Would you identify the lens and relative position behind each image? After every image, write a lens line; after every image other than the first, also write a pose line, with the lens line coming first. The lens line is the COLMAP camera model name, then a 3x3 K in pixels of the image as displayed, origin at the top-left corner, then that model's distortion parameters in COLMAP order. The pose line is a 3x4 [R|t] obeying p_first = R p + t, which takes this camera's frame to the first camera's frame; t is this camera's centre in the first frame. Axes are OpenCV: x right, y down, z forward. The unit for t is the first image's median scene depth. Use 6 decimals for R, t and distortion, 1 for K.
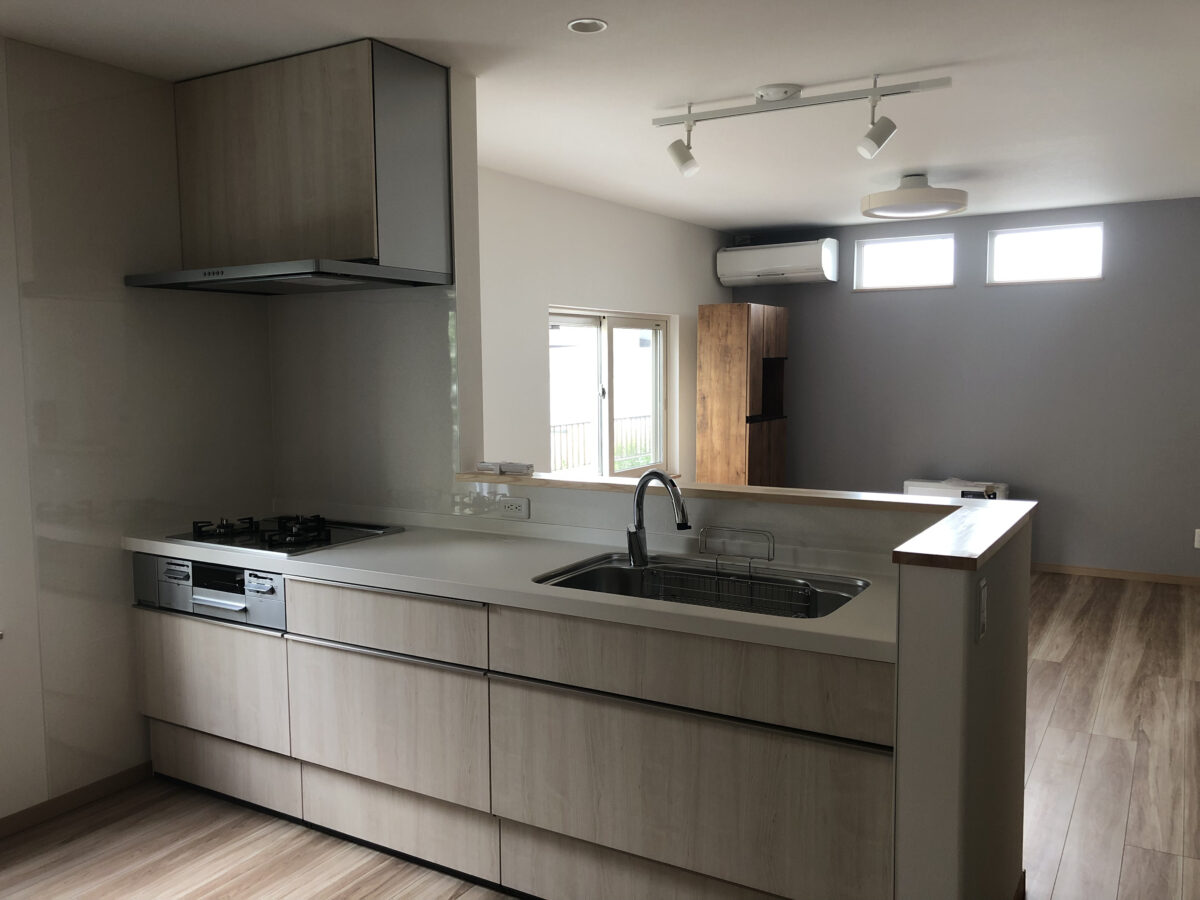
lens RADIAL K [[999.0, 0, 603.4], [0, 999.0, 449.4], [0, 0, 1]] dist [0.011078, -0.013279]
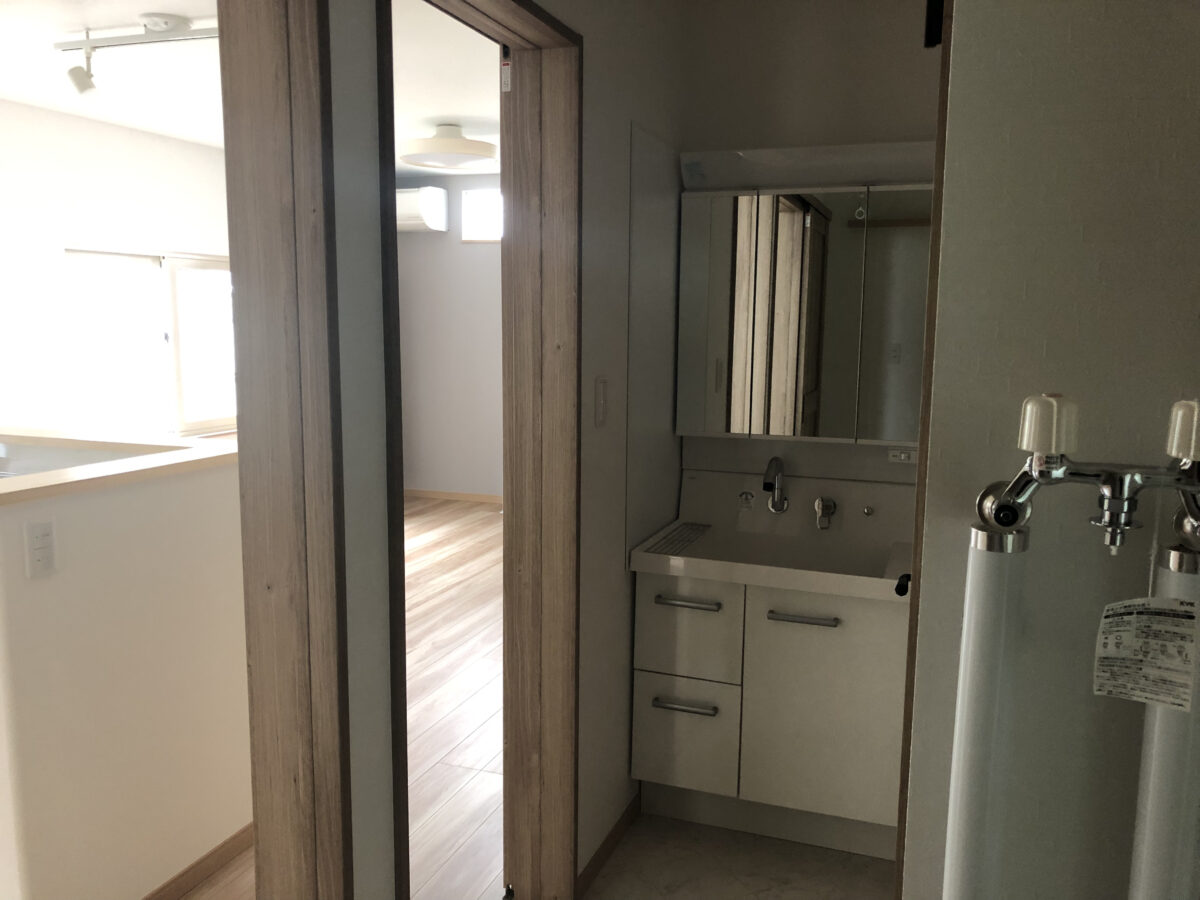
lens RADIAL K [[999.0, 0, 599.4], [0, 999.0, 455.9], [0, 0, 1]] dist [0.011078, -0.013279]
pose [[0.979362, -0.010353, 0.201851, 0.369973], [0.000576, 0.998826, 0.048432, 0.020297], [-0.202115, -0.047316, 0.978218, -0.066920]]
